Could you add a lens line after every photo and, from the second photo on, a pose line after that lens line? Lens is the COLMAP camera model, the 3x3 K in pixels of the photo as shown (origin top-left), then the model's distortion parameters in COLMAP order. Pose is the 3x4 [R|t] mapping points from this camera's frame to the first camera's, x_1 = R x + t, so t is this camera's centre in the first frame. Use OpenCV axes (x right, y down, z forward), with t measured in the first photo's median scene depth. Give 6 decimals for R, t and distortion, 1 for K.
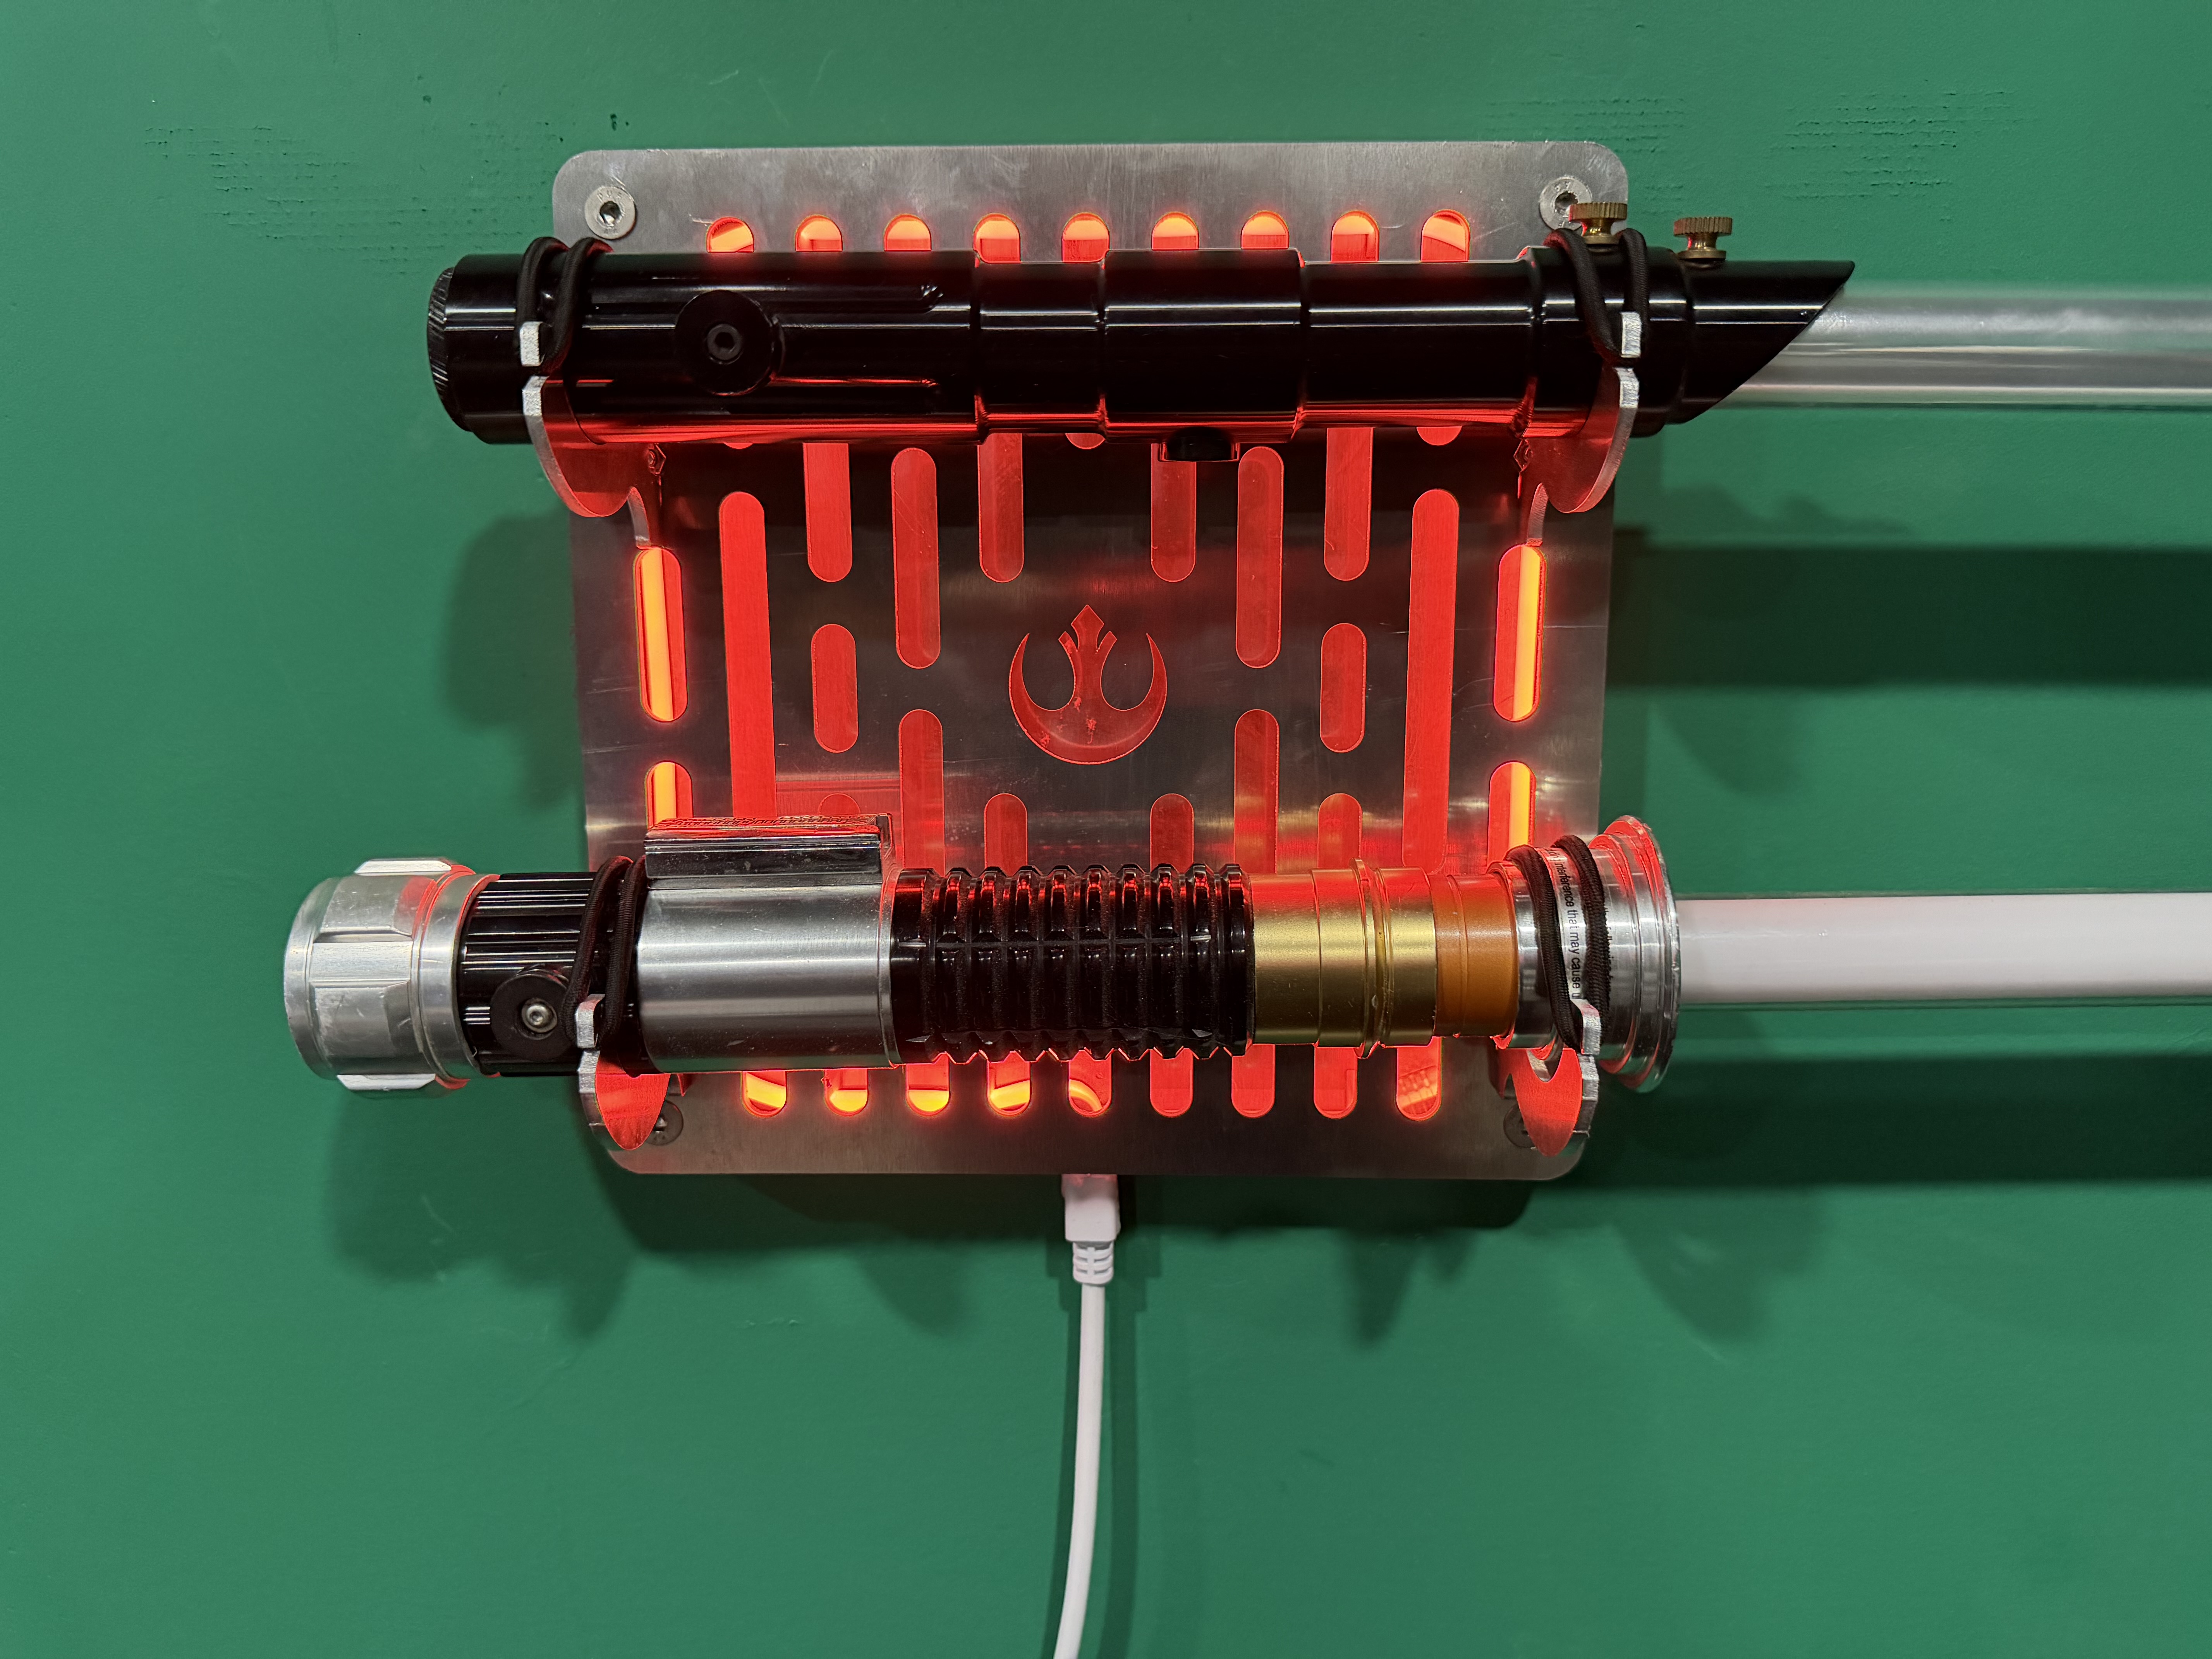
lens RADIAL K [[1494.5, 0, 1105.4], [0, 1494.5, 825.2], [0, 0, 1]] dist [-0.012083, -0.013342]
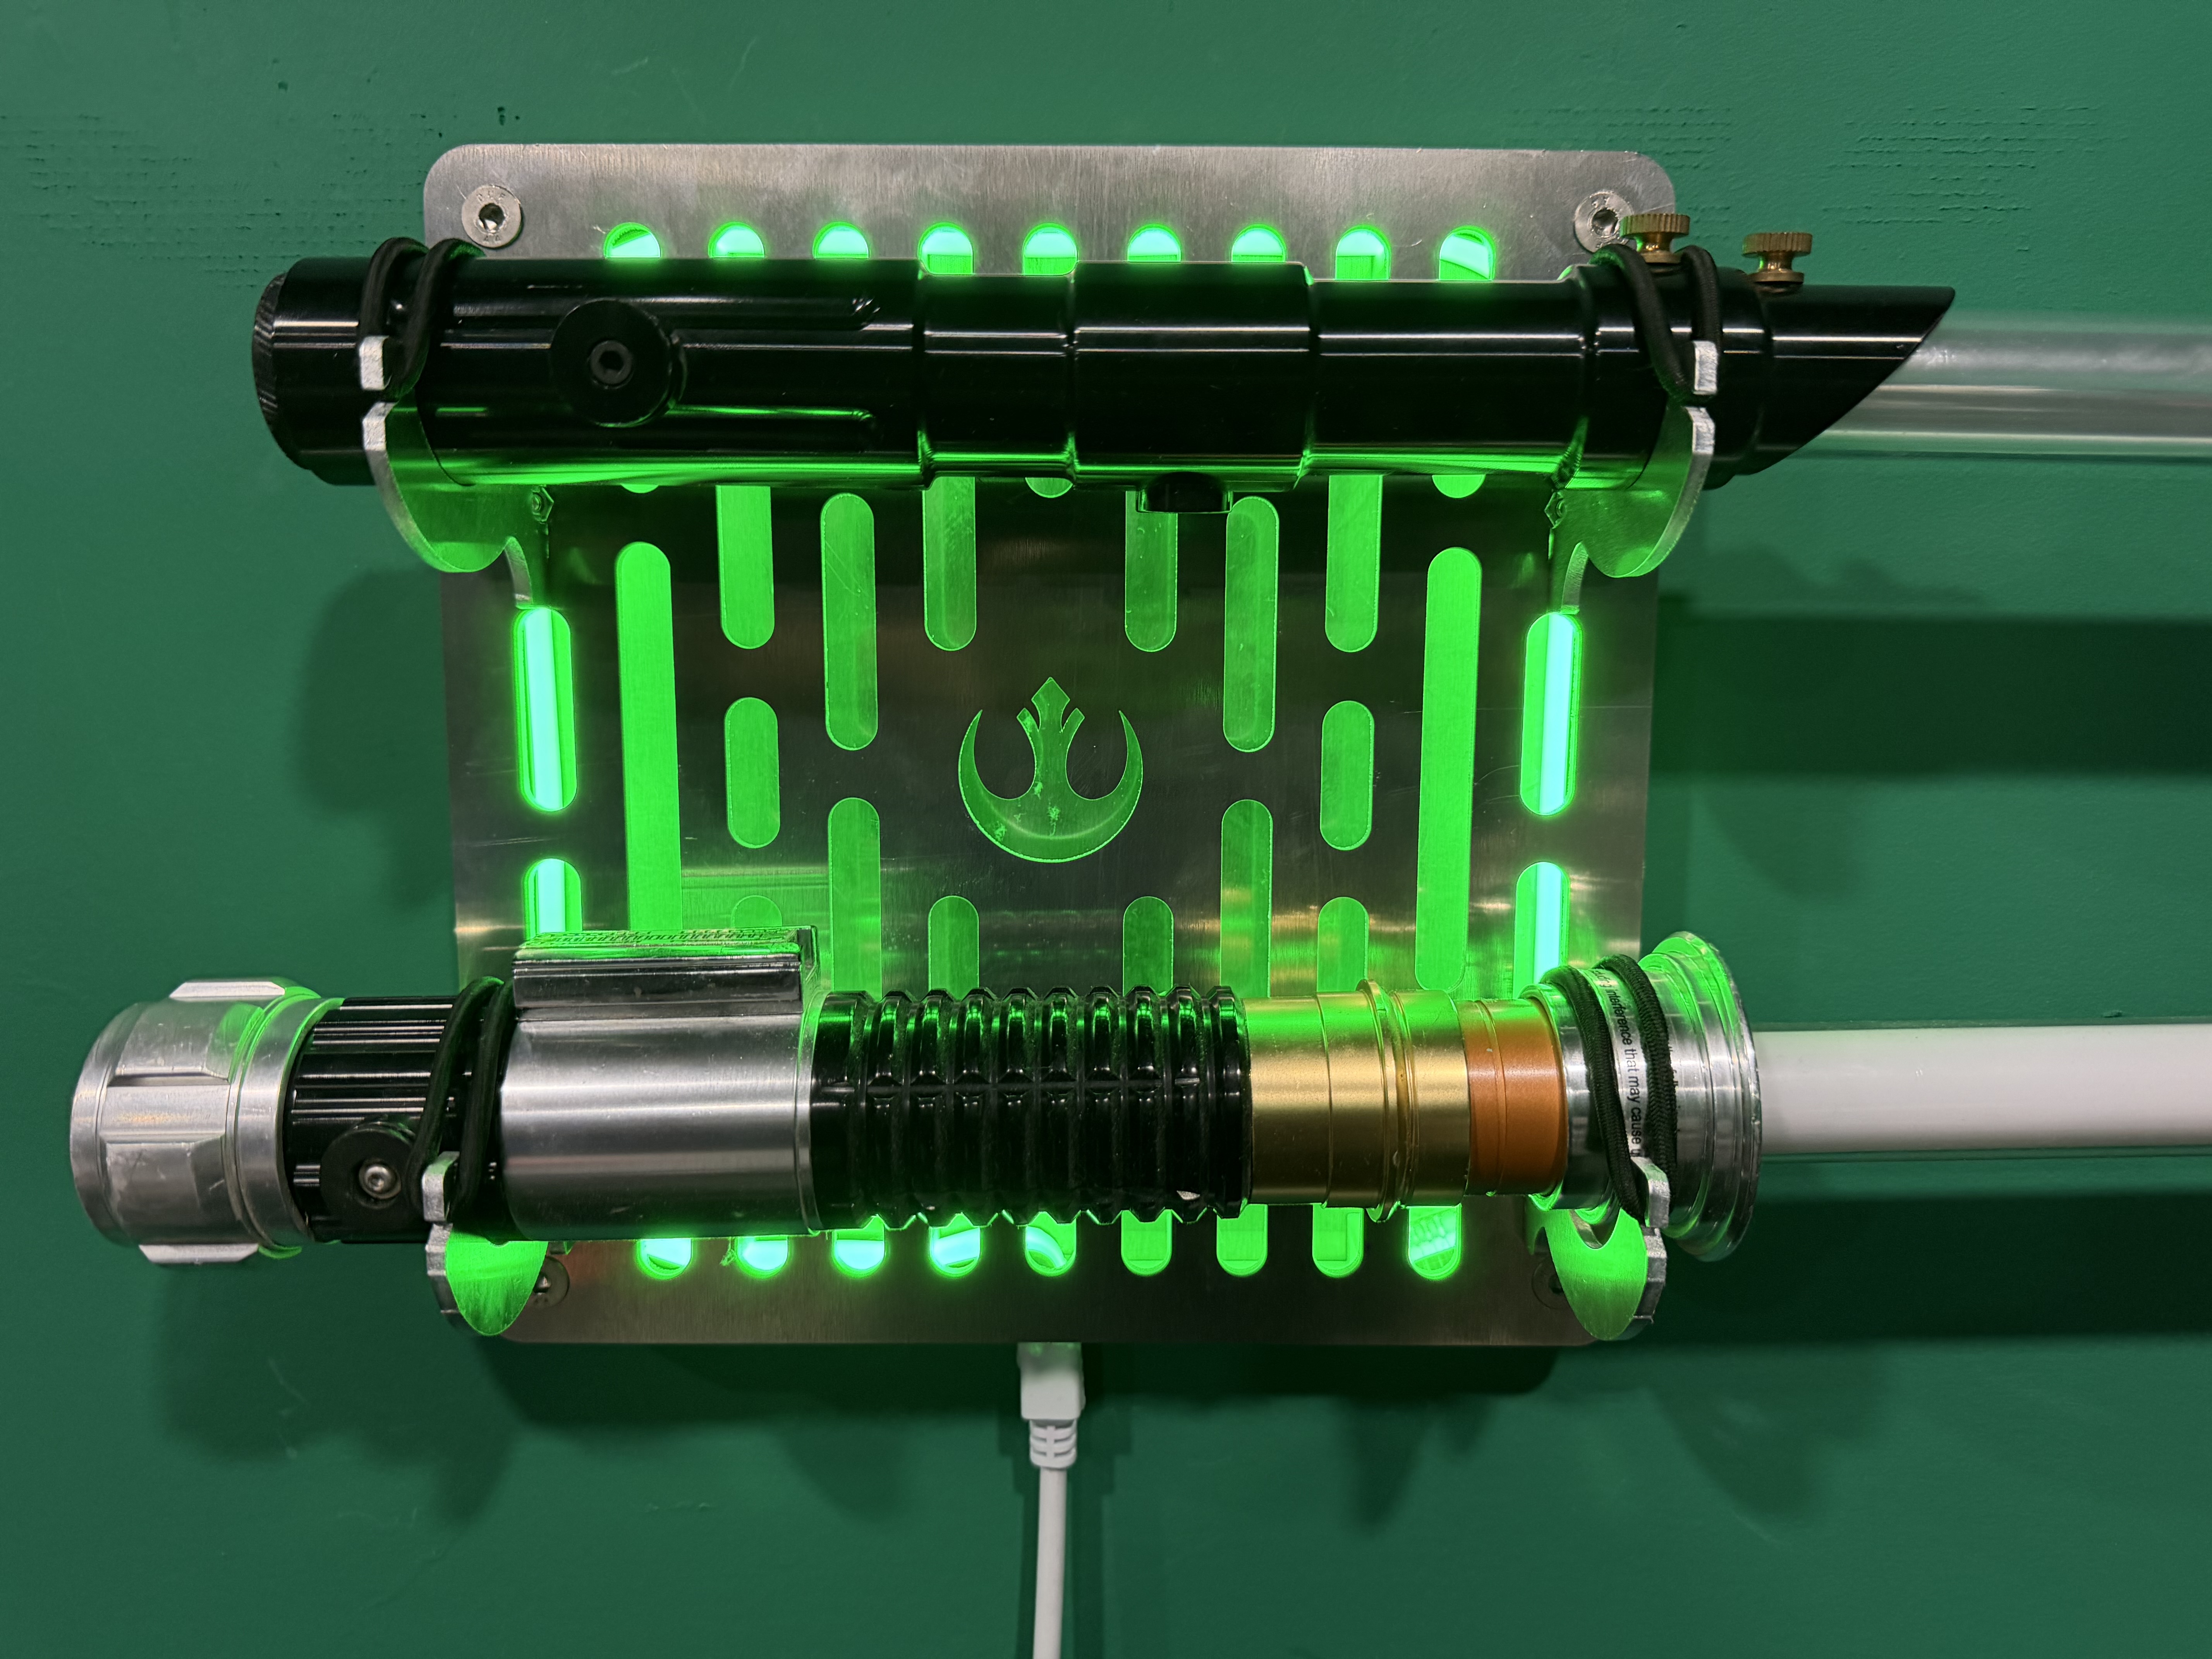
lens RADIAL K [[1494.5, 0, 1100.5], [0, 1494.5, 832.3], [0, 0, 1]] dist [-0.012083, -0.013342]
pose [[0.999575, 0.003357, 0.028941, -0.007857], [-0.002496, 0.999555, -0.029715, -0.035022], [-0.029028, 0.029631, 0.999139, 0.150053]]
